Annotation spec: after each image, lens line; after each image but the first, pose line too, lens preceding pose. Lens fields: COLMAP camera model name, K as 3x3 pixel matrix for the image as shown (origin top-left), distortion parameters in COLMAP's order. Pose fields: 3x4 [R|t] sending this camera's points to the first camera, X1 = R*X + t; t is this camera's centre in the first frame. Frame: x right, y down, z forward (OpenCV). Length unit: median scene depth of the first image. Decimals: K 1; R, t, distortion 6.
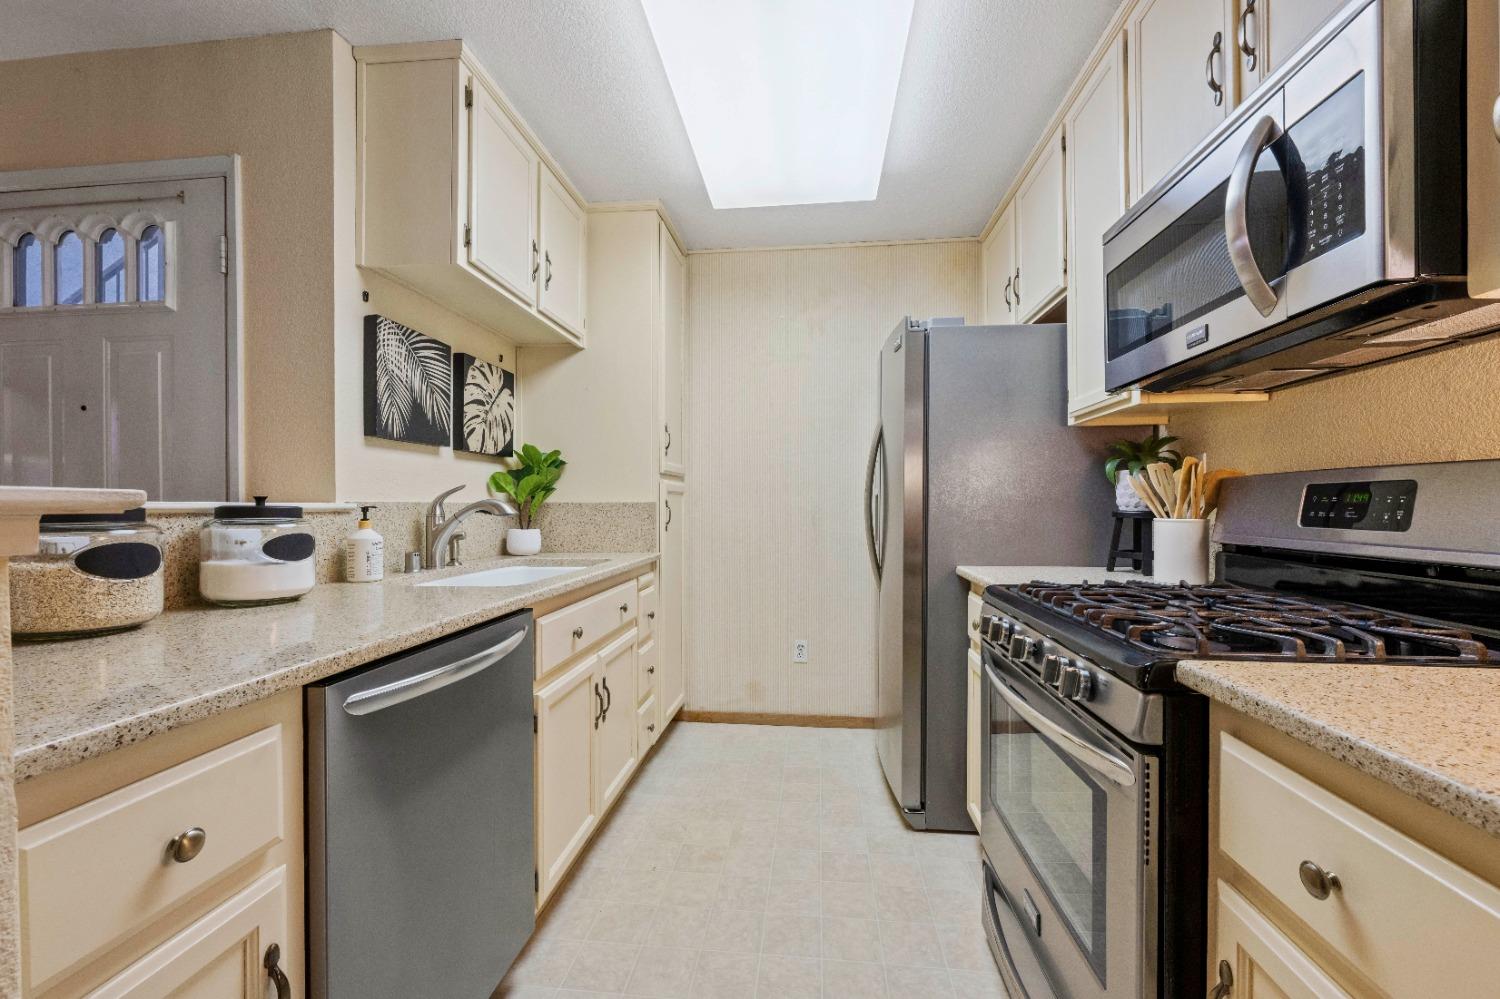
lens RADIAL K [[590.7, 0, 750.0], [0, 590.7, 499.5], [0, 0, 1]] dist [-0.001187, 0.000042]
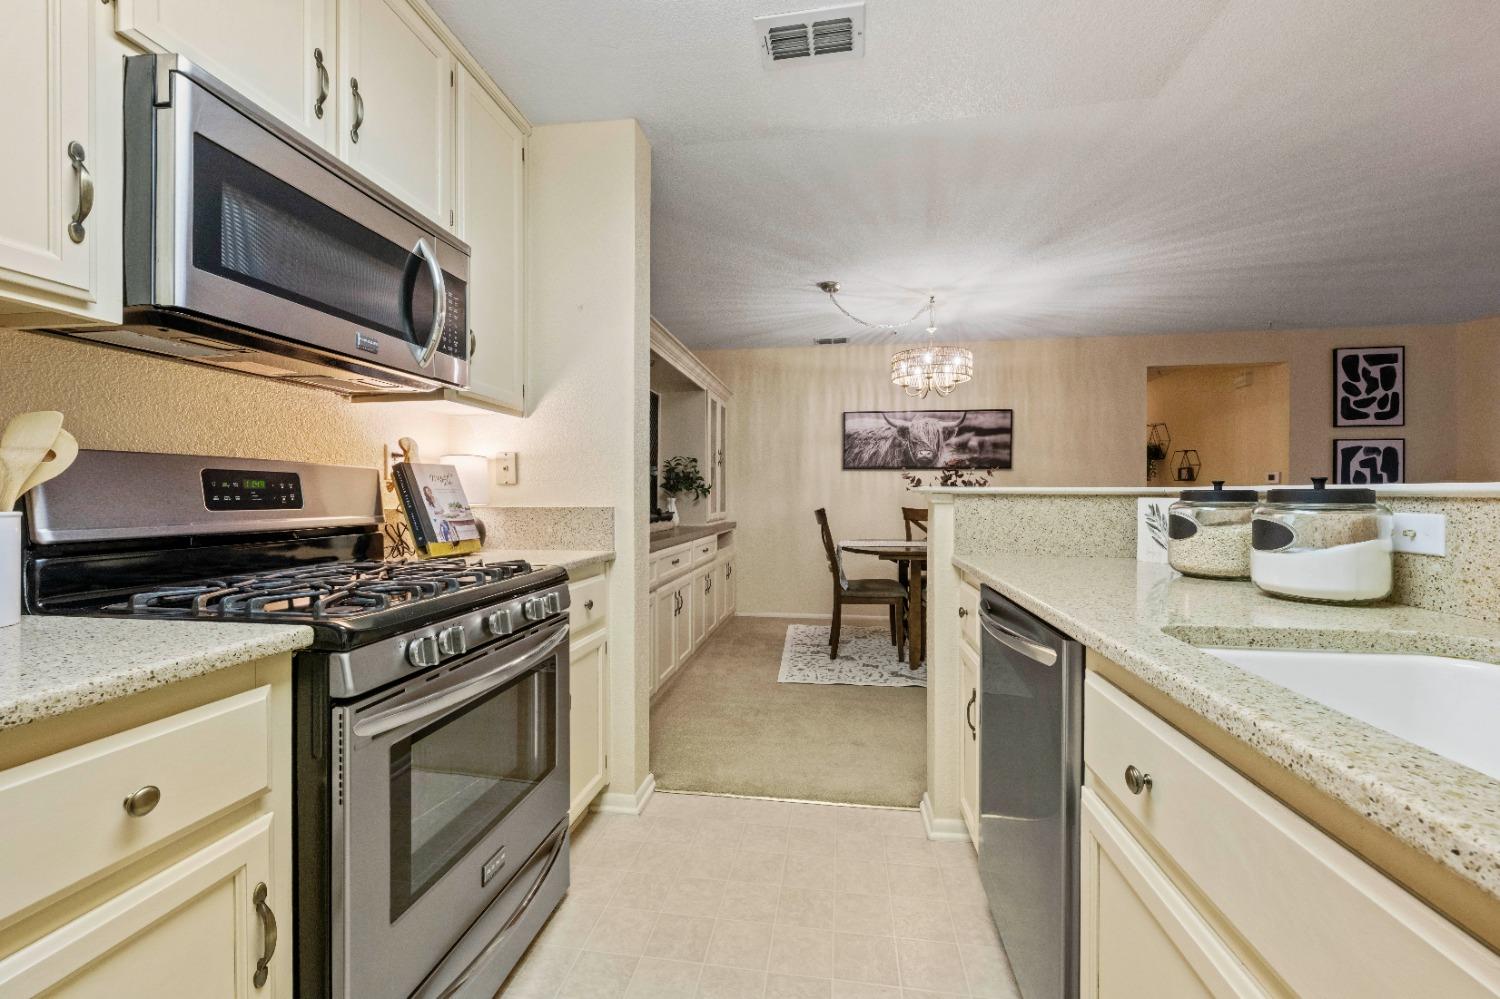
lens RADIAL K [[590.7, 0, 750.0], [0, 590.7, 499.5], [0, 0, 1]] dist [-0.001187, 0.000042]
pose [[-0.999095, 0.000401, 0.042526, -0.038848], [0.000641, 0.999984, 0.005638, 0.021217], [-0.042523, 0.005661, -0.999079, 2.014978]]
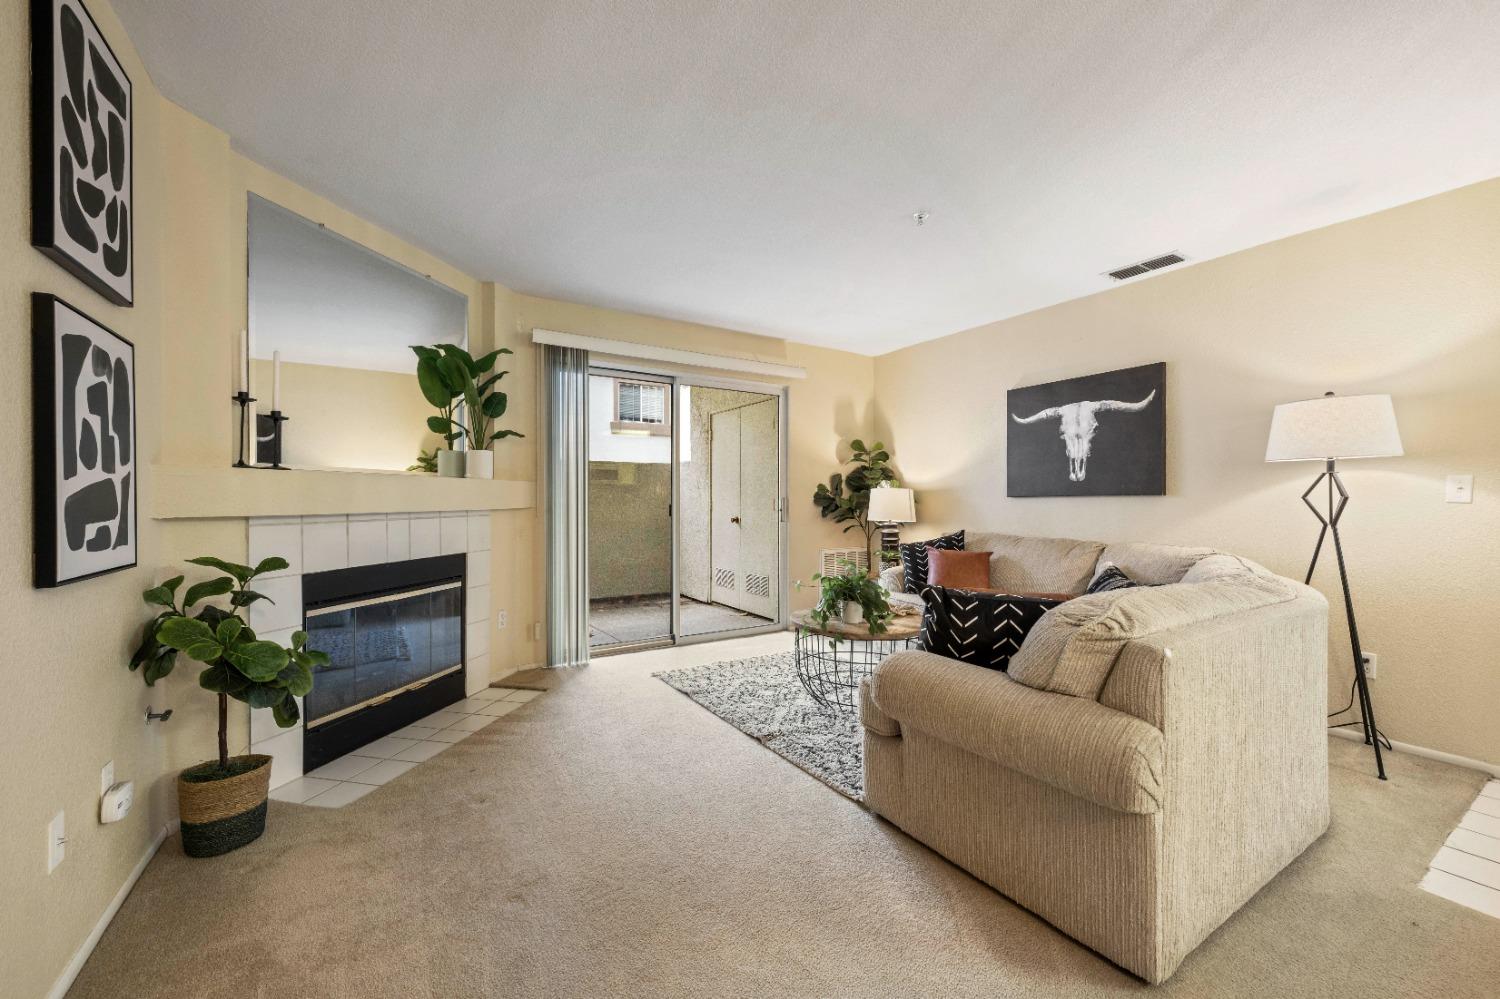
lens RADIAL K [[590.7, 0, 750.0], [0, 590.7, 499.5], [0, 0, 1]] dist [-0.001187, 0.000042]
pose [[0.620215, 0.002772, -0.784427, -2.152170], [-0.000657, 0.999995, 0.003014, 0.006024], [0.784432, -0.001354, 0.620214, -1.709945]]
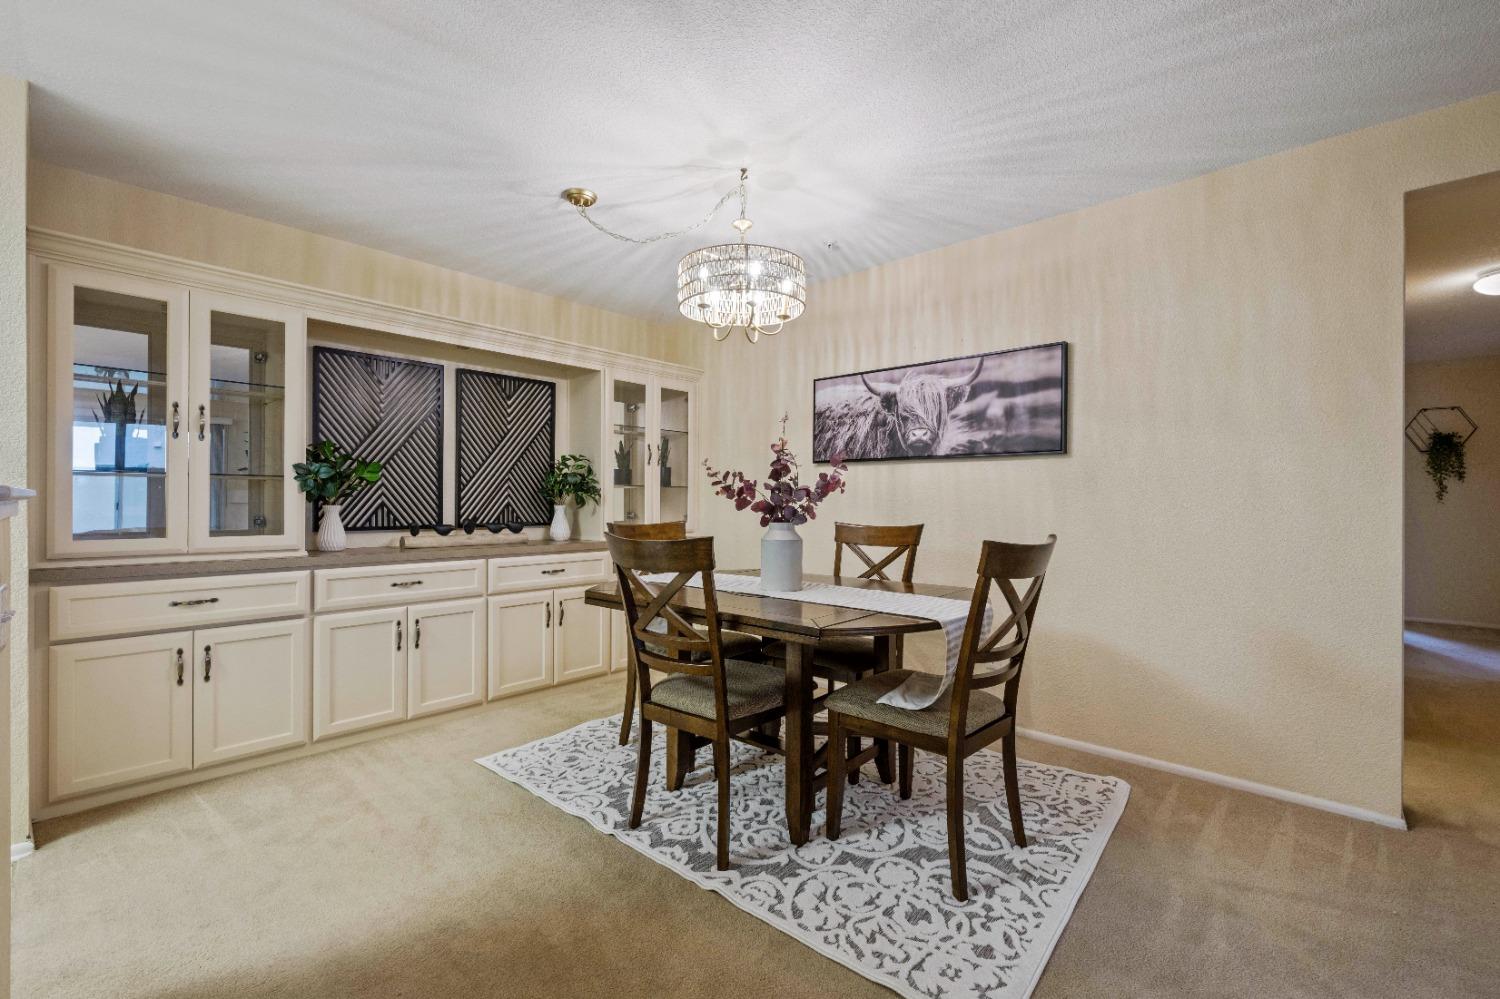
lens RADIAL K [[633.3, 0, 755.6], [0, 633.3, 503.7], [0, 0, 1]] dist [-0.003624, -0.000354]
pose [[-0.811709, -0.002920, 0.584055, -2.158338], [-0.002042, 0.999996, 0.002162, 0.014976], [-0.584059, 0.000562, -0.811711, 0.373897]]
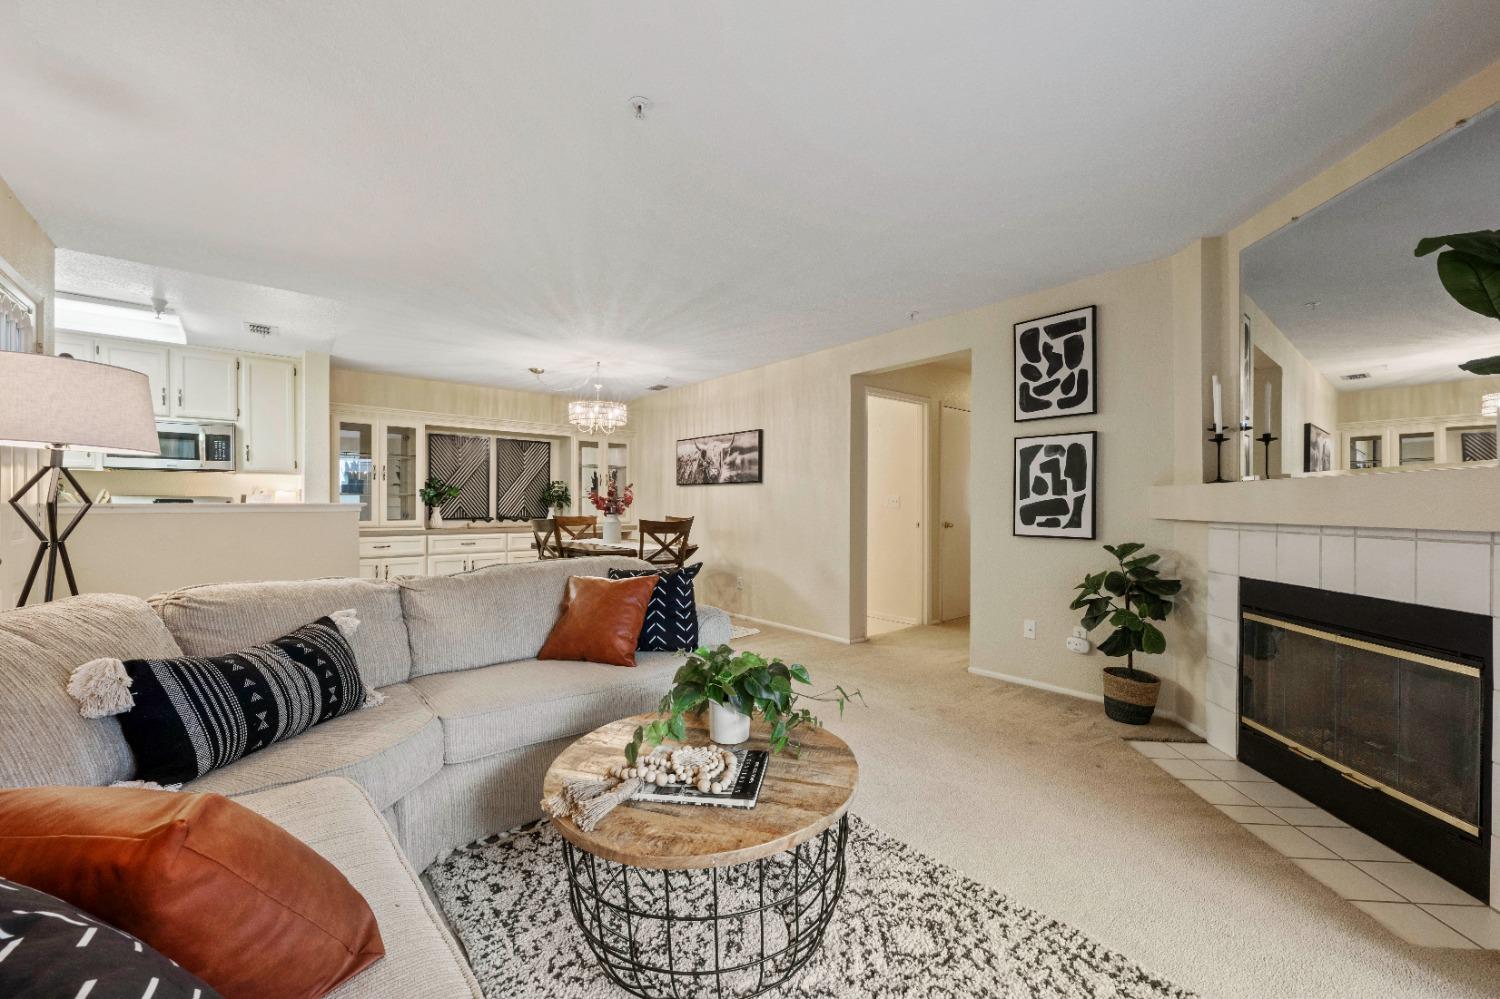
lens RADIAL K [[591.5, 0, 753.5], [0, 591.5, 507.9], [0, 0, 1]] dist [-0.000873, 0.000041]
pose [[-0.728179, -0.003903, 0.685376, -4.854651], [-0.001983, 0.999992, 0.003588, 0.009283], [-0.685385, 0.001253, -0.728180, 1.170492]]
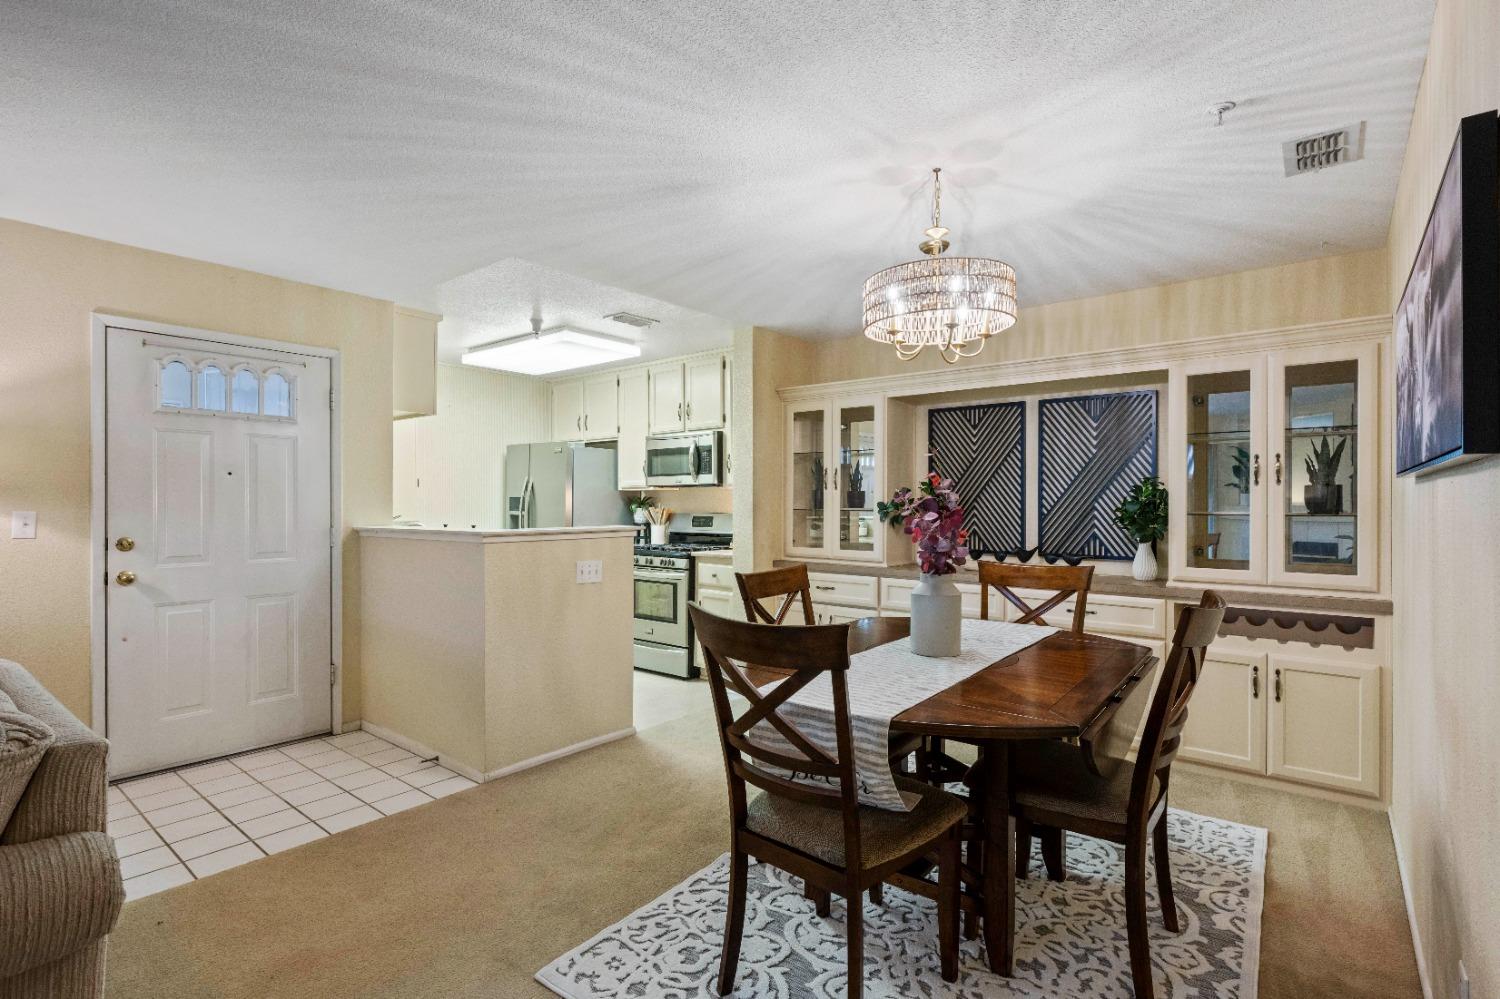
lens RADIAL K [[713.5, 0, 750.0], [0, 713.5, 499.5], [0, 0, 1]] dist [0.001626, 0.000198]
pose [[0.544633, 0.011070, 0.838601, -2.940557], [-0.006129, 0.999939, -0.009219, -0.096666], [-0.838652, -0.000119, 0.544668, -1.975630]]
